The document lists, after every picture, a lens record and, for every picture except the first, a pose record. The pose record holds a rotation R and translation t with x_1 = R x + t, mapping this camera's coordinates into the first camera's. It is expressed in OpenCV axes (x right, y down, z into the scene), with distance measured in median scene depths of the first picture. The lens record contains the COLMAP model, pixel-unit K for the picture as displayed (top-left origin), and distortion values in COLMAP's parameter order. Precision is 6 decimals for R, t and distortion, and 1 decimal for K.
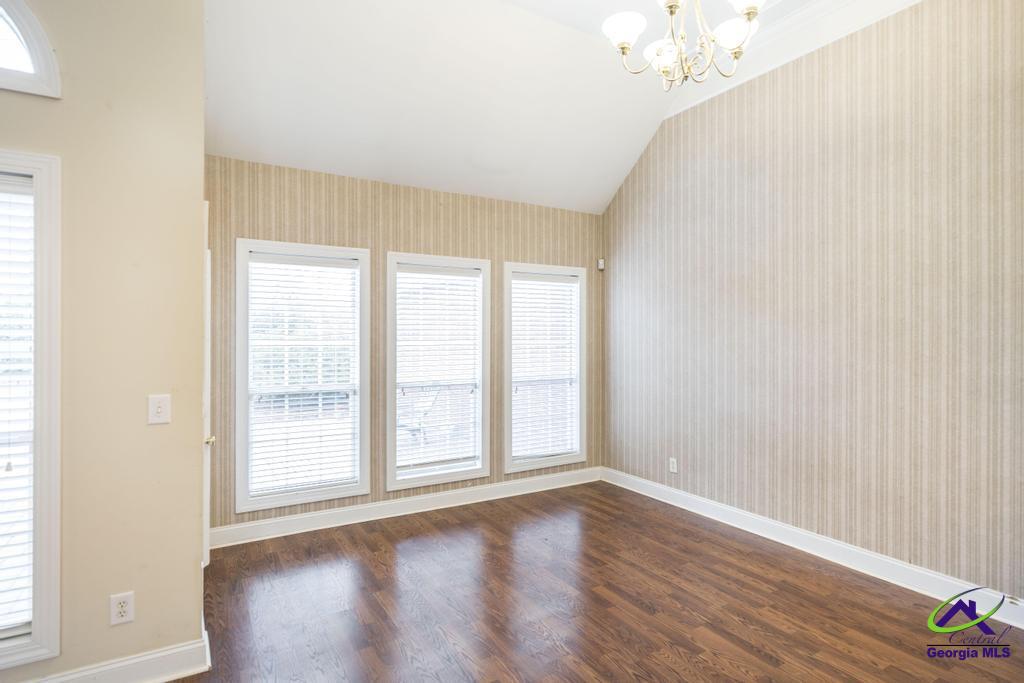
lens RADIAL K [[526.9, 0, 510.7], [0, 526.9, 335.2], [0, 0, 1]] dist [0.000353, -0.000224]
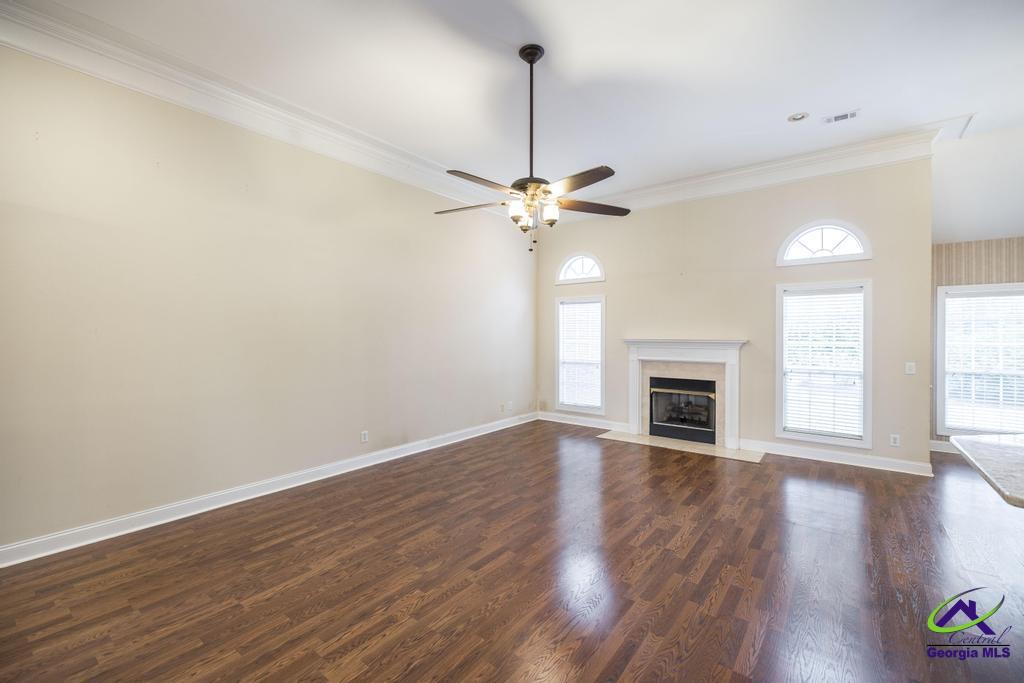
lens RADIAL K [[436.1, 0, 511.4], [0, 436.1, 335.4], [0, 0, 1]] dist [0.001245, -0.000021]
pose [[0.361798, 0.001334, -0.932256, 0.362817], [-0.001159, 0.999999, 0.000981, -0.012201], [0.932256, 0.000726, 0.361799, -0.934096]]
